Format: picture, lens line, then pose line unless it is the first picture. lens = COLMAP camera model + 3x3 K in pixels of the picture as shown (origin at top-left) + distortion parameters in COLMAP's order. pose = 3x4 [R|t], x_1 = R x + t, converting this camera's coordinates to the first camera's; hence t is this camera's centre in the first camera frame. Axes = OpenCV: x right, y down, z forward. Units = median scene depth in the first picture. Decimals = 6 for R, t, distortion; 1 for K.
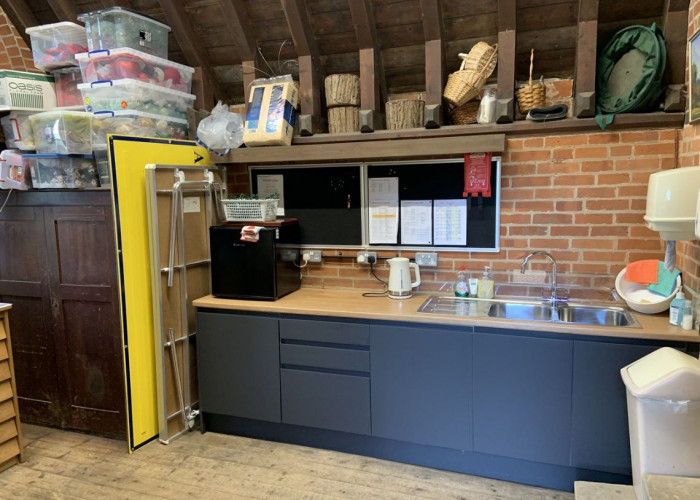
lens RADIAL K [[530.7, 0, 350.6], [0, 530.7, 252.7], [0, 0, 1]] dist [0.154661, -0.185628]
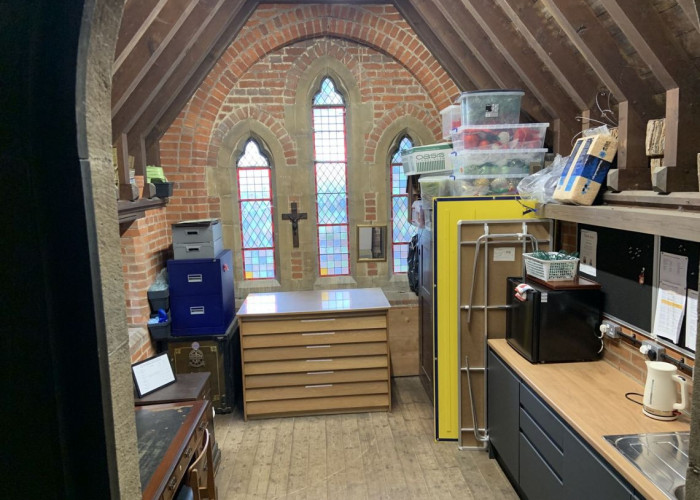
lens RADIAL K [[530.7, 0, 350.6], [0, 530.7, 252.7], [0, 0, 1]] dist [0.154661, -0.185628]
pose [[0.397087, 0.137762, -0.907383, 0.576049], [-0.106496, 0.988908, 0.103535, -0.172006], [0.911581, 0.055520, 0.407354, 0.261512]]
